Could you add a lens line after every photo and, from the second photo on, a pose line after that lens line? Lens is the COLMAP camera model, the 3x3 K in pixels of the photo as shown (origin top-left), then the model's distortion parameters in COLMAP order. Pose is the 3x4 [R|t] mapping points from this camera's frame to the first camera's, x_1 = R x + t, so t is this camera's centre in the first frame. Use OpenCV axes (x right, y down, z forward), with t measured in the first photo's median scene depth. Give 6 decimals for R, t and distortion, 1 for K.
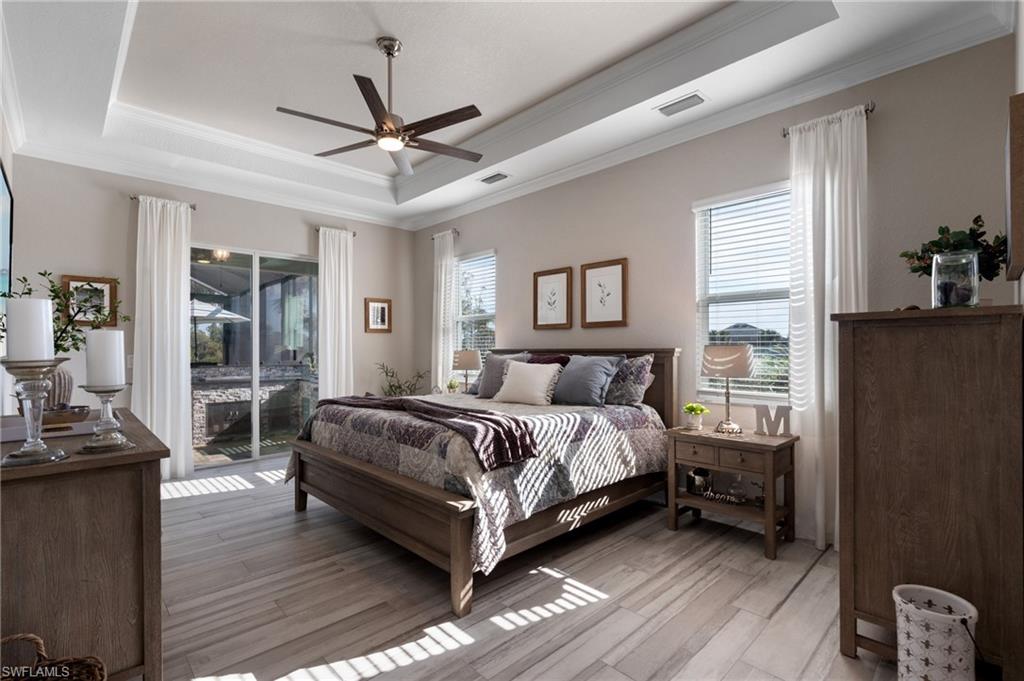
lens RADIAL K [[467.2, 0, 512.2], [0, 467.2, 343.5], [0, 0, 1]] dist [-0.003528, 0.000389]
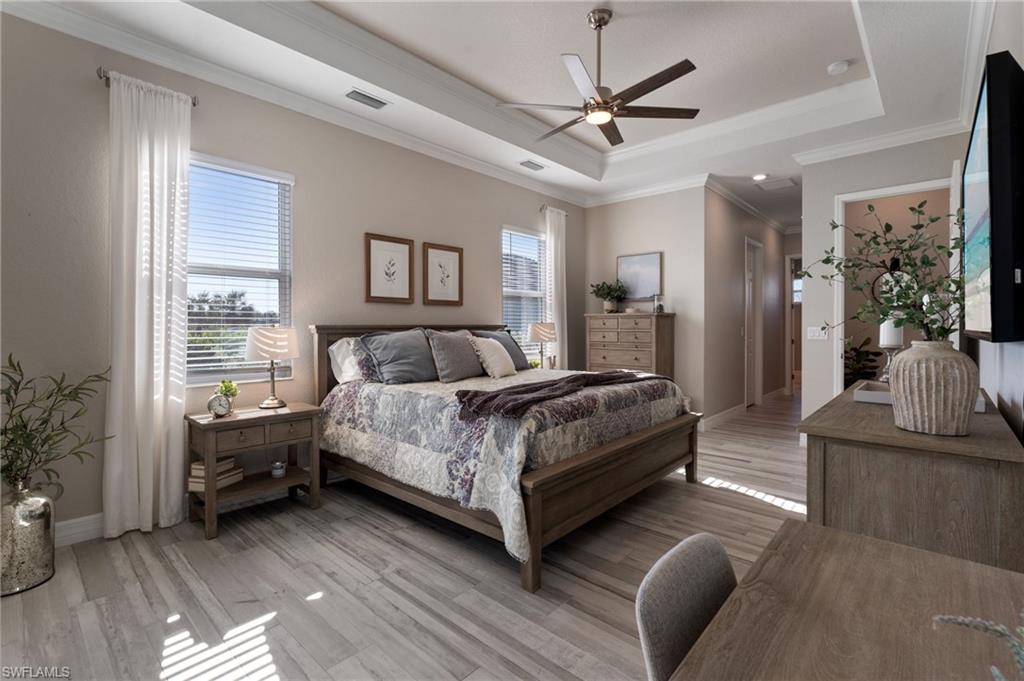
lens RADIAL K [[467.2, 0, 505.1], [0, 467.2, 323.1], [0, 0, 1]] dist [-0.003528, 0.000389]
pose [[-0.076066, 0.007084, 0.997078, -0.893789], [-0.007245, 0.999944, -0.007657, 0.014328], [-0.997076, -0.007807, -0.076011, 0.923316]]
